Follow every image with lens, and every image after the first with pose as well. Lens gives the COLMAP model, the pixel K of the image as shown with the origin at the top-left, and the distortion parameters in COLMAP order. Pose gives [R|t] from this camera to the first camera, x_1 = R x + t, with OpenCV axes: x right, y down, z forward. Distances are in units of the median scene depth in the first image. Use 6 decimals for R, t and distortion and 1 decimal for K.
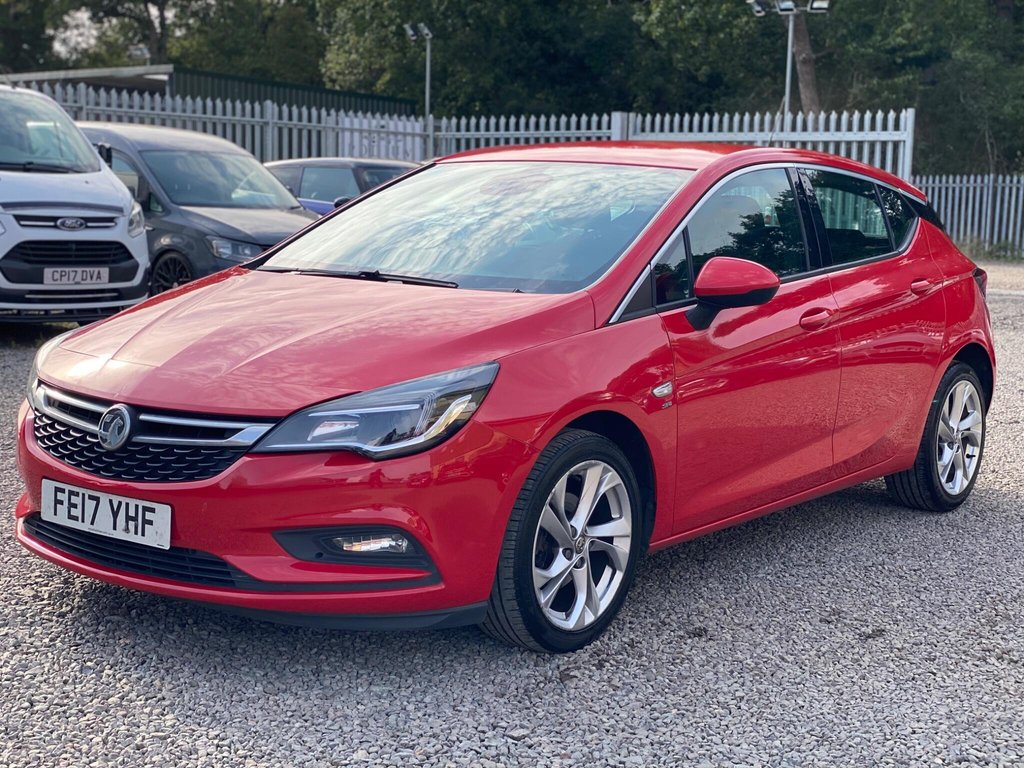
lens RADIAL K [[1513.0, 0, 528.3], [0, 1513.0, 382.3], [0, 0, 1]] dist [0.165623, -0.436685]
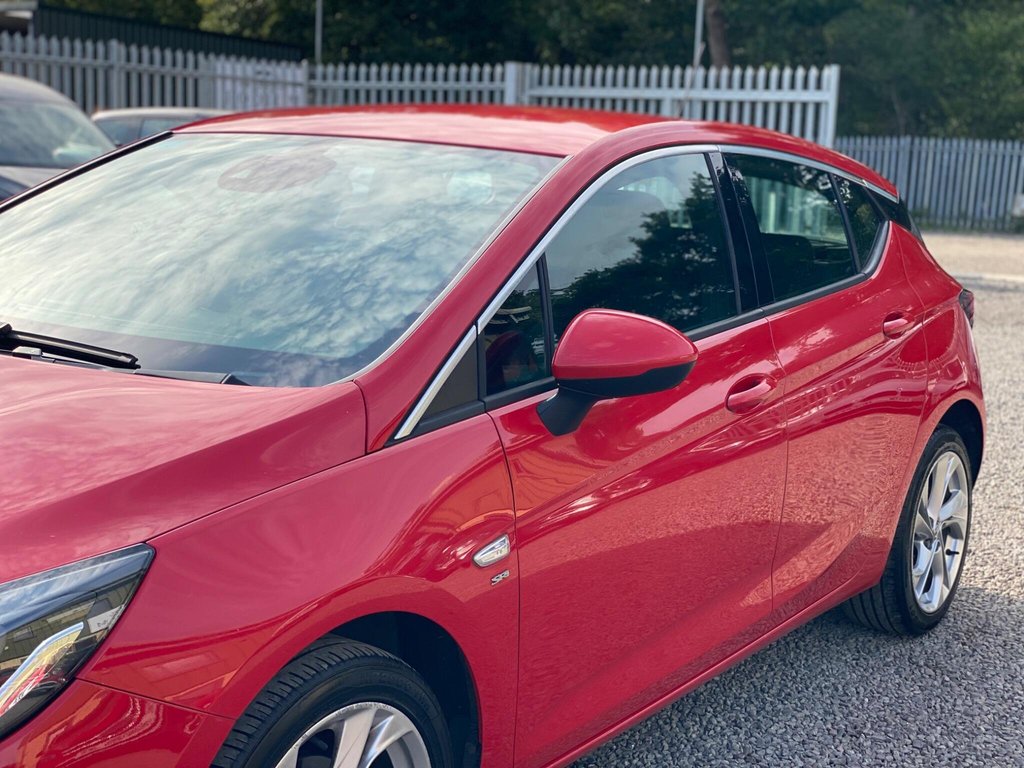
lens RADIAL K [[1513.0, 0, 528.3], [0, 1513.0, 382.3], [0, 0, 1]] dist [0.165623, -0.436685]
pose [[0.998120, 0.006925, 0.060904, 0.046397], [-0.008812, 0.999488, 0.030768, -0.052751], [-0.060659, -0.031247, 0.997669, 0.300400]]
